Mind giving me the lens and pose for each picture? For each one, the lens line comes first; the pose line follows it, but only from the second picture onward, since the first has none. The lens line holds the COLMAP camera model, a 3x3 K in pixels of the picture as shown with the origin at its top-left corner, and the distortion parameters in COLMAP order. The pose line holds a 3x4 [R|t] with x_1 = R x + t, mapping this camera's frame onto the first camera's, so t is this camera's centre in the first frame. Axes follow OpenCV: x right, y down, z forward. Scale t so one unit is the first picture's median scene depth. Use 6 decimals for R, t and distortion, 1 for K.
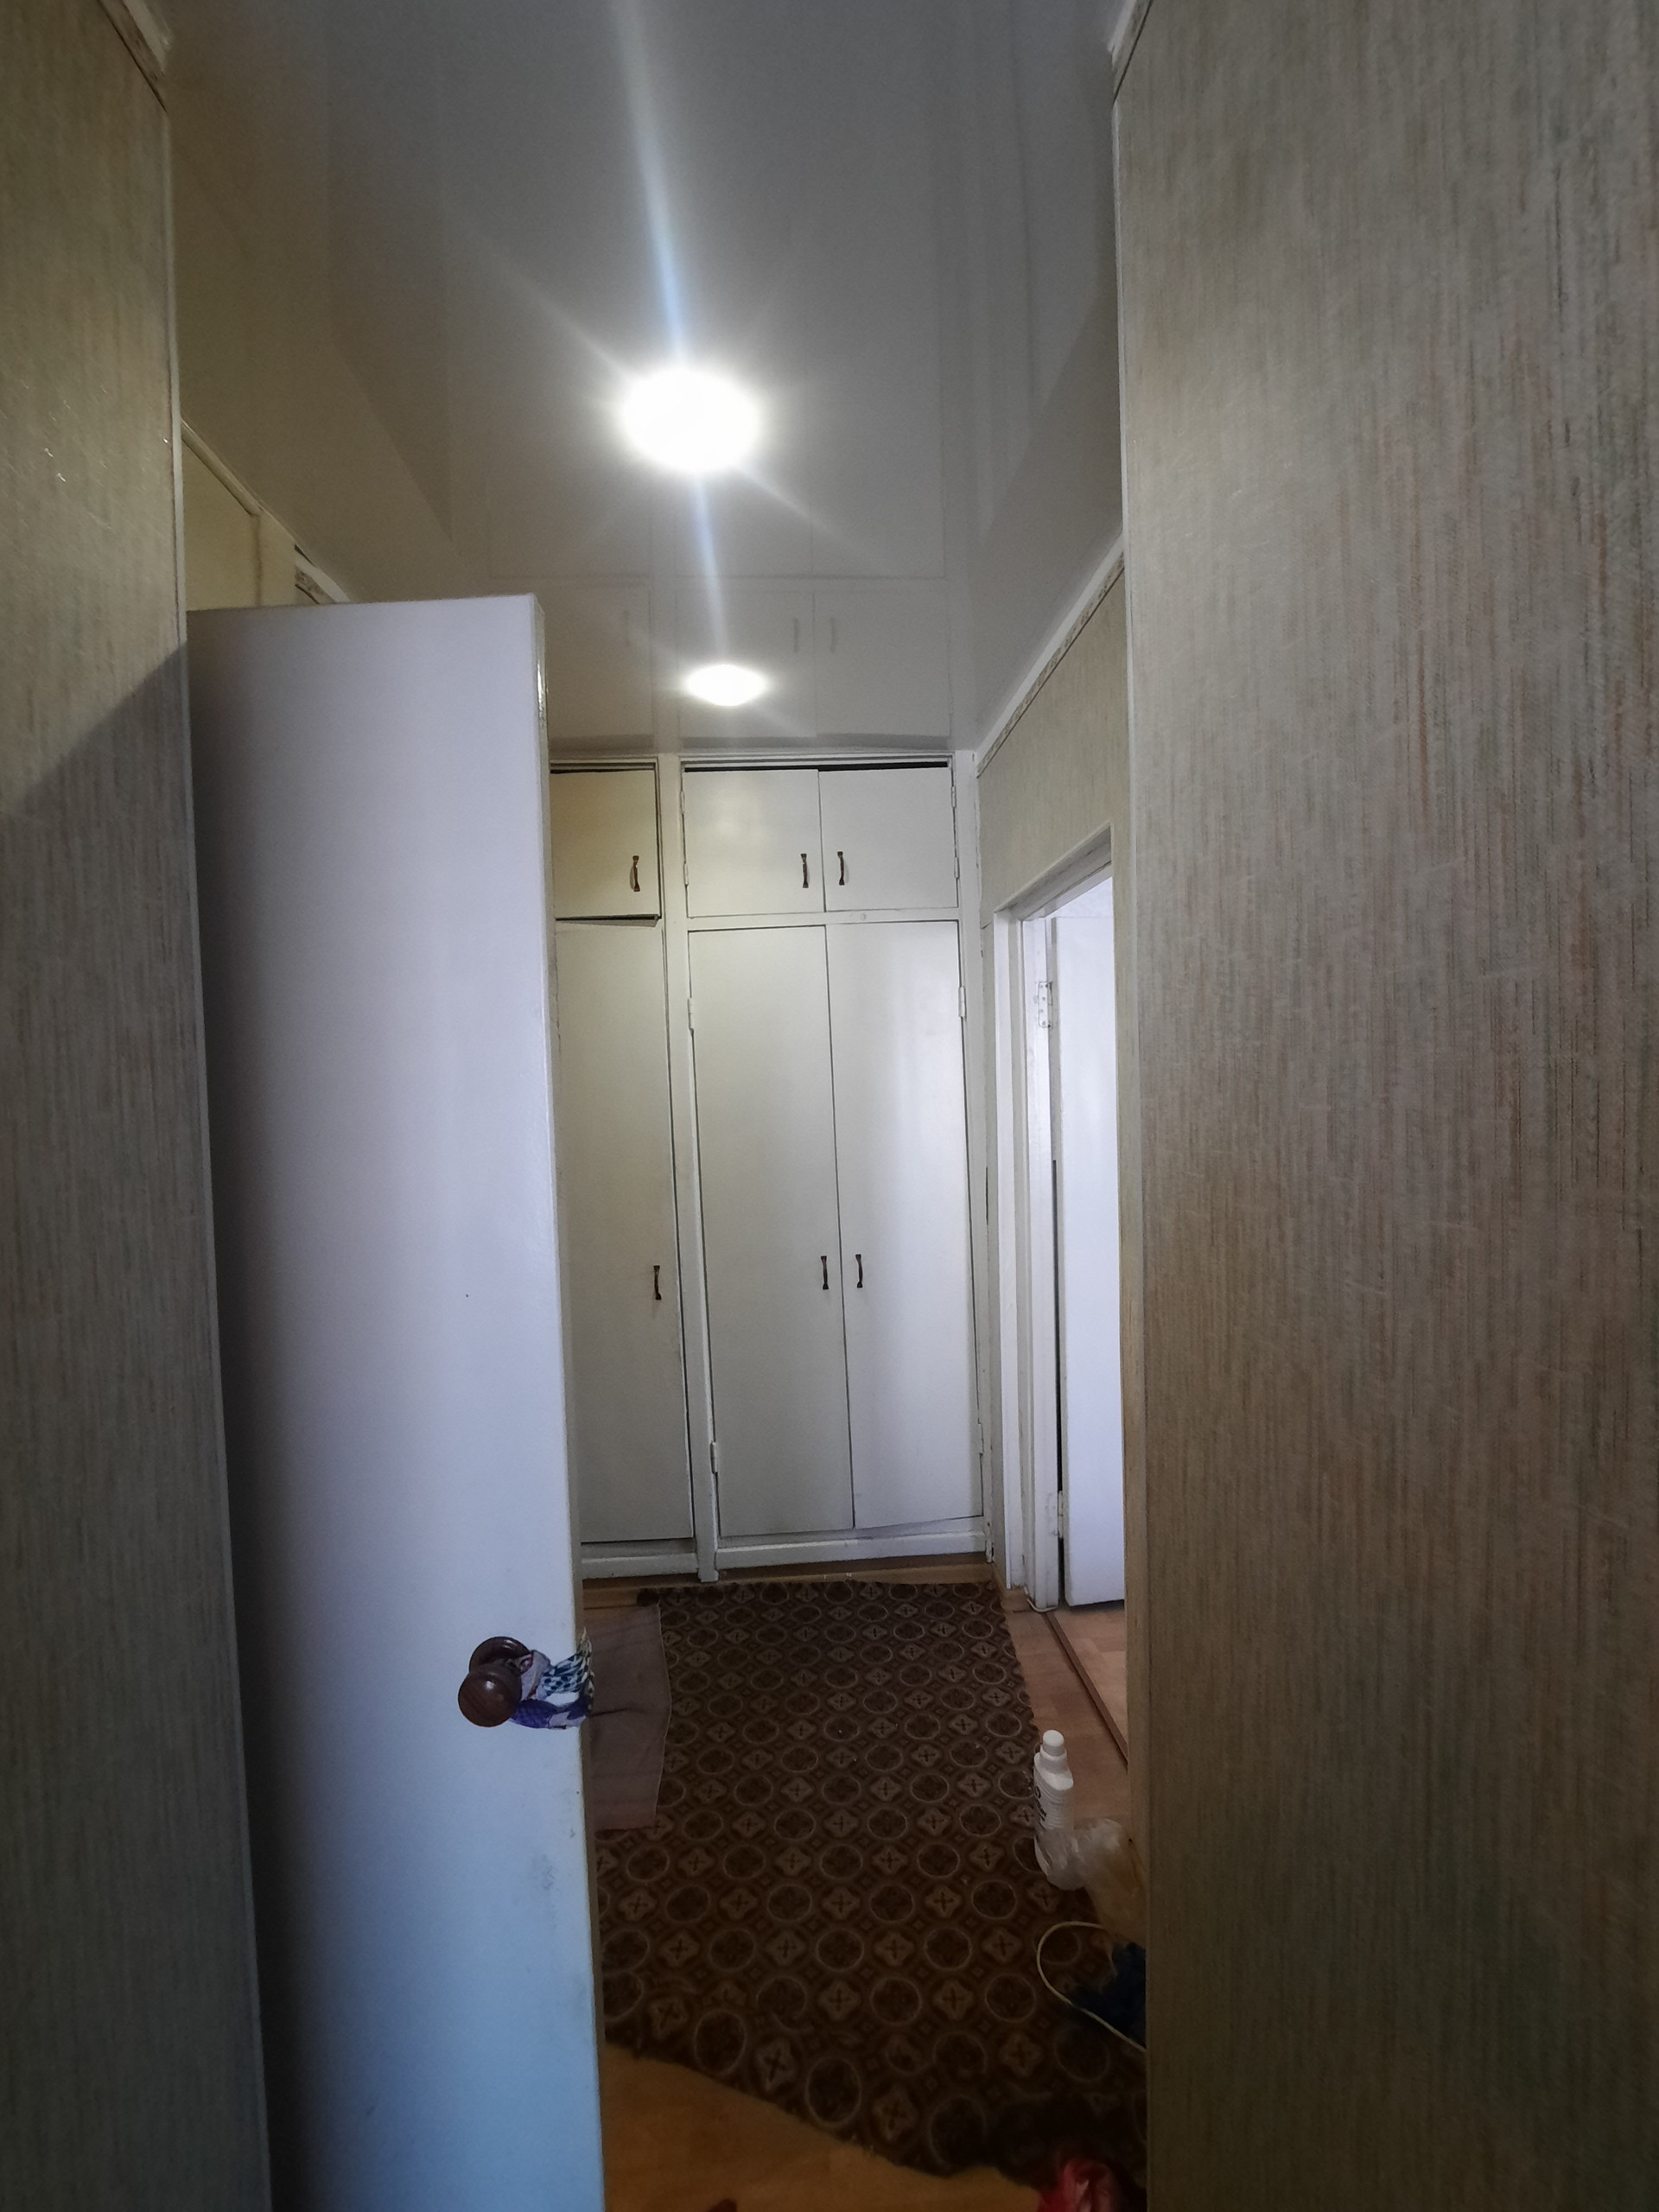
lens RADIAL K [[881.4, 0, 829.0], [0, 881.4, 1111.5], [0, 0, 1]] dist [-0.019383, 0.000251]
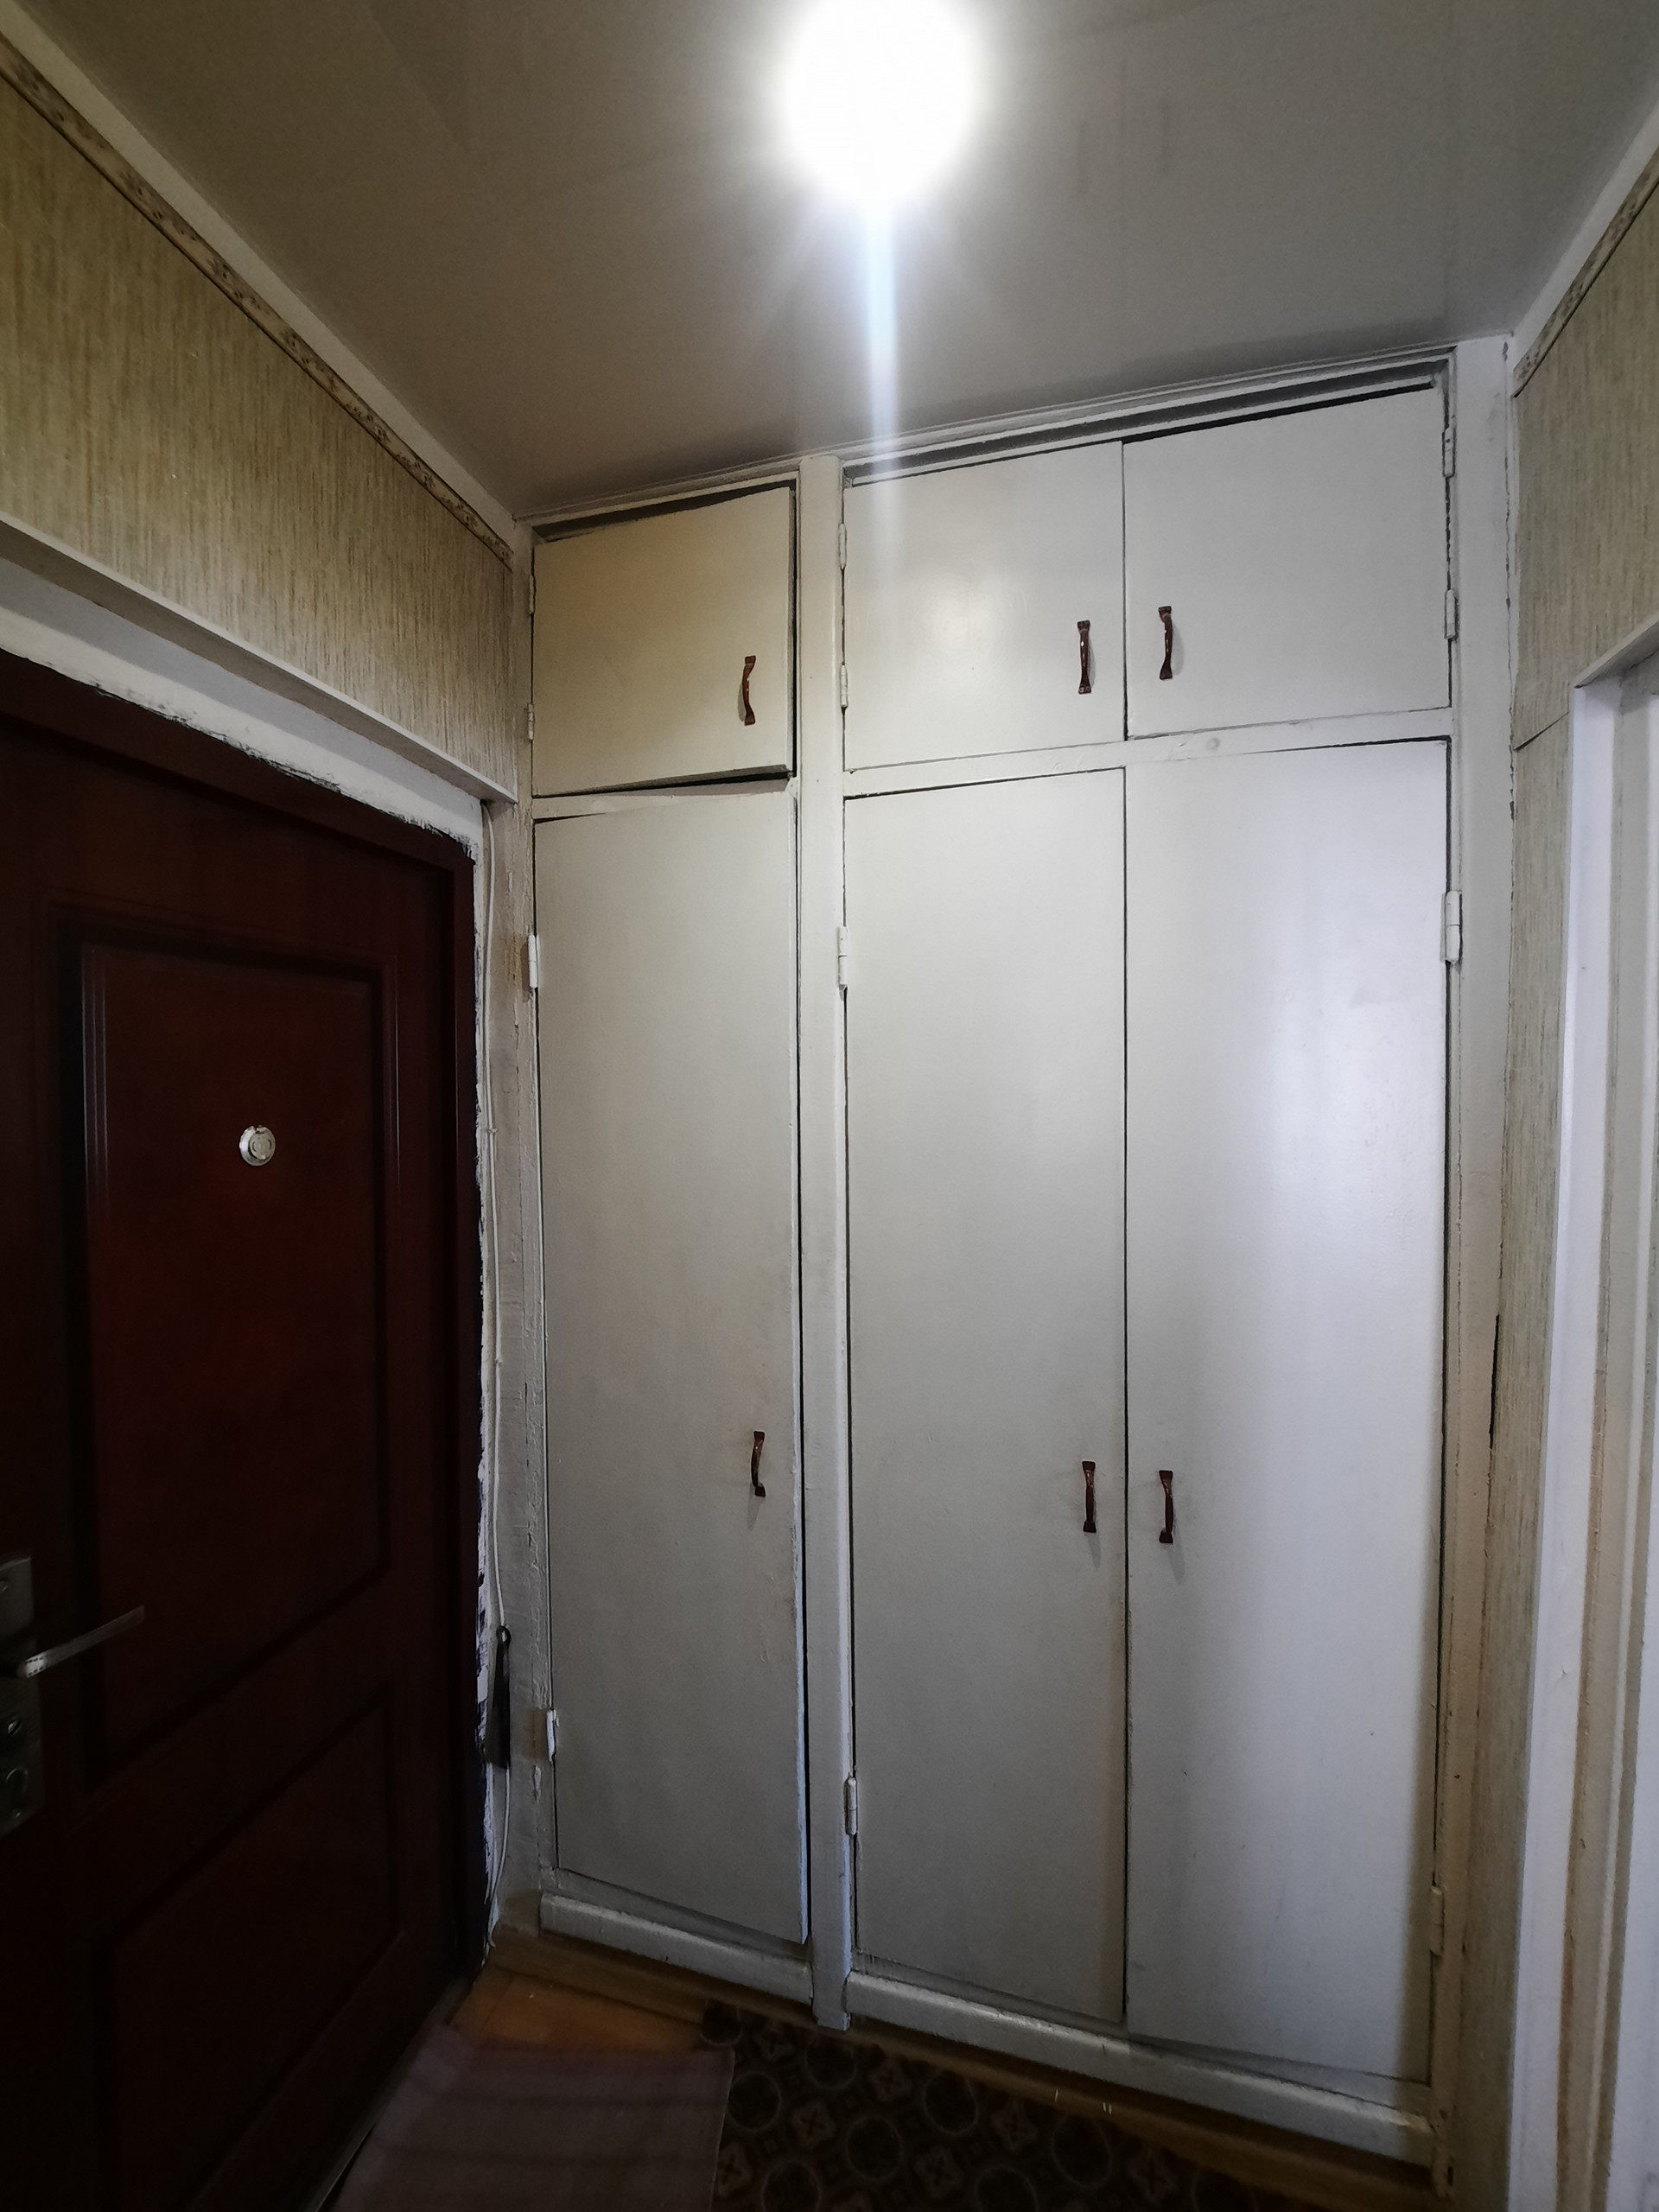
lens RADIAL K [[881.4, 0, 819.1], [0, 881.4, 1114.3], [0, 0, 1]] dist [-0.019383, 0.000251]
pose [[0.940496, 0.044928, -0.336823, 0.007998], [-0.046298, 0.998920, 0.003970, -0.019863], [0.336637, 0.011860, 0.941560, 0.502012]]
